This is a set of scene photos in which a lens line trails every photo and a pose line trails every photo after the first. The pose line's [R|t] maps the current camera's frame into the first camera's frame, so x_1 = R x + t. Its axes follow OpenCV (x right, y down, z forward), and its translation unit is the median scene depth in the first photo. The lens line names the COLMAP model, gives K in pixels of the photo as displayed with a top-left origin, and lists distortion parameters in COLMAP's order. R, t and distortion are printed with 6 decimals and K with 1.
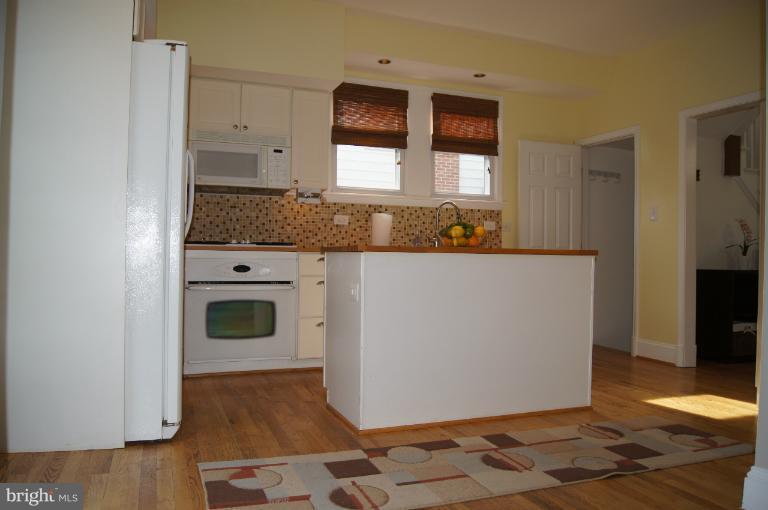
lens RADIAL K [[587.4, 0, 384.0], [0, 587.4, 255.0], [0, 0, 1]] dist [-0.090115, -0.001401]
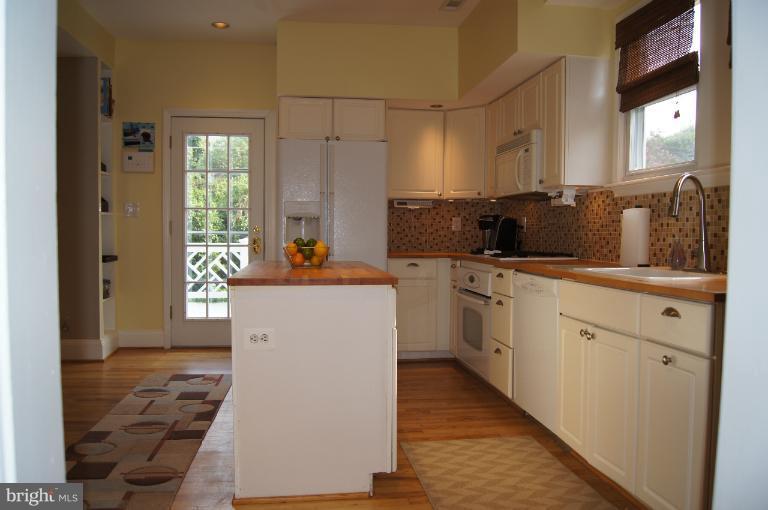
lens RADIAL K [[587.4, 0, 384.0], [0, 587.4, 255.0], [0, 0, 1]] dist [-0.090115, -0.001401]
pose [[-0.235048, 0.024917, -0.971664, 0.635715], [-0.000199, 0.999670, 0.025683, -0.036322], [0.971984, 0.006230, -0.234965, 0.859382]]
